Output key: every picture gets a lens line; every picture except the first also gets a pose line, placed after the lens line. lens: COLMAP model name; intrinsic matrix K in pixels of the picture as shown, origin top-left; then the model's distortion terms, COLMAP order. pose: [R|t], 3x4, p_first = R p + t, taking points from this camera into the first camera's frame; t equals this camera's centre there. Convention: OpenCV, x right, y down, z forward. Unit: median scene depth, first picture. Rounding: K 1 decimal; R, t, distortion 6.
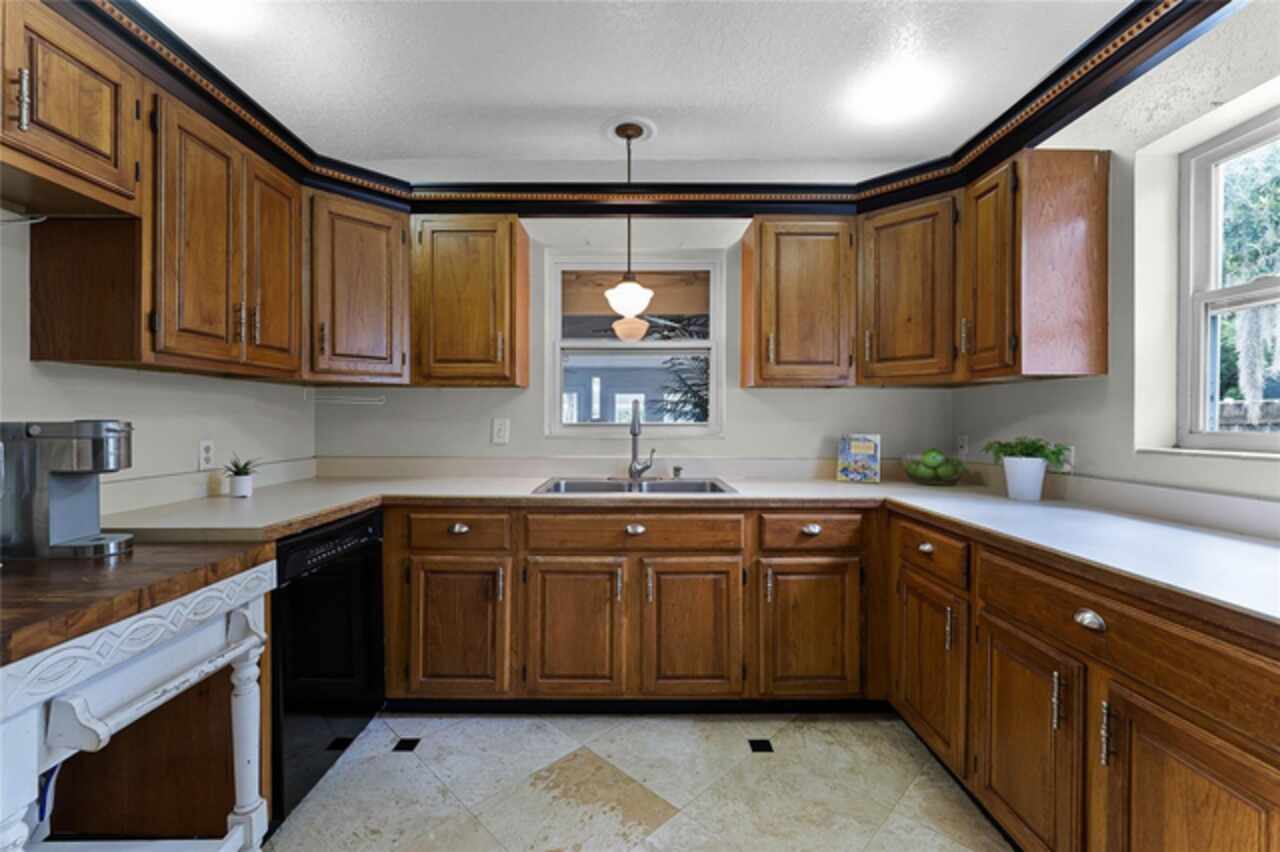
lens RADIAL K [[535.7, 0, 638.0], [0, 535.7, 422.7], [0, 0, 1]] dist [-0.000768, 0.000302]
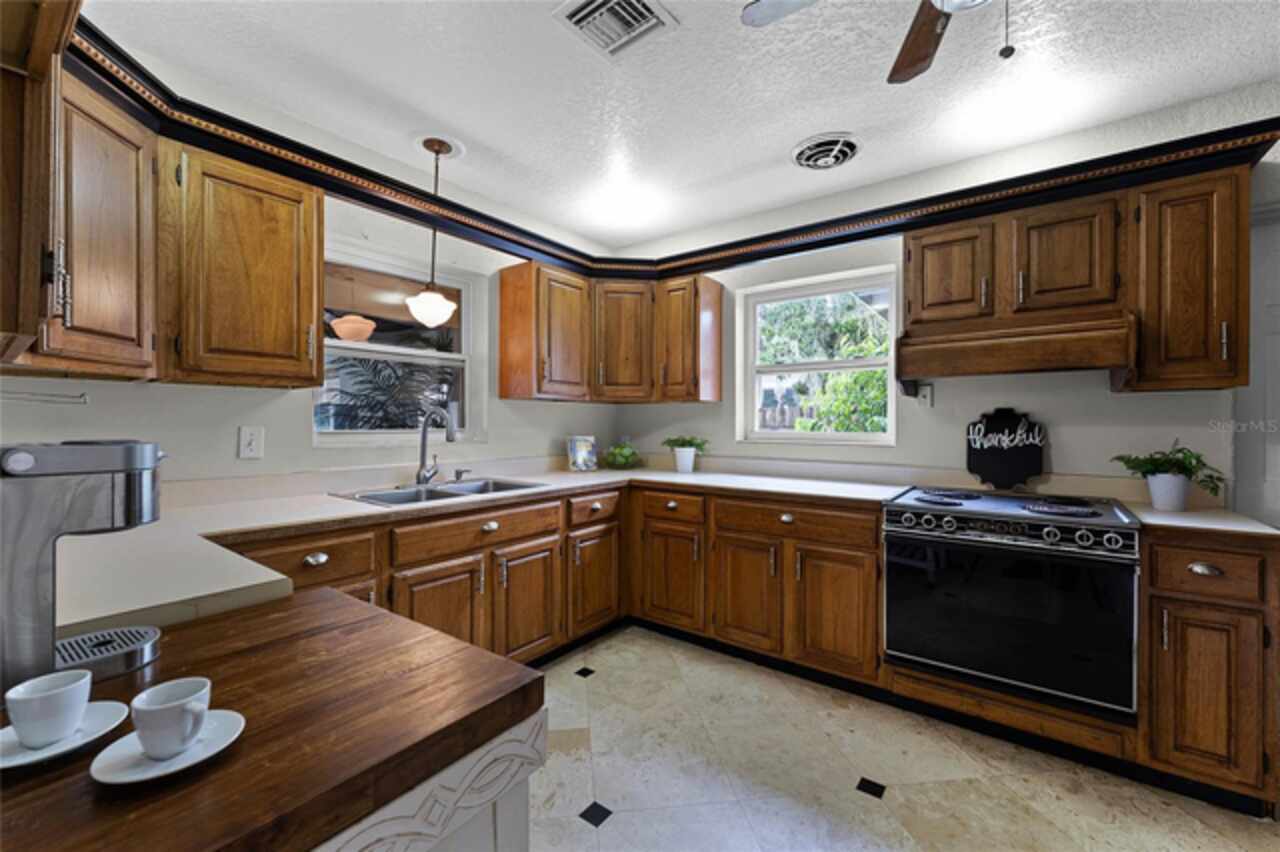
lens RADIAL K [[520.1, 0, 638.2], [0, 520.1, 423.5], [0, 0, 1]] dist [0.029447, -0.000072]
pose [[0.611036, -0.003201, 0.791596, -0.666625], [0.002190, 0.999995, 0.002353, -0.016745], [-0.791600, 0.000296, 0.611040, 0.092738]]
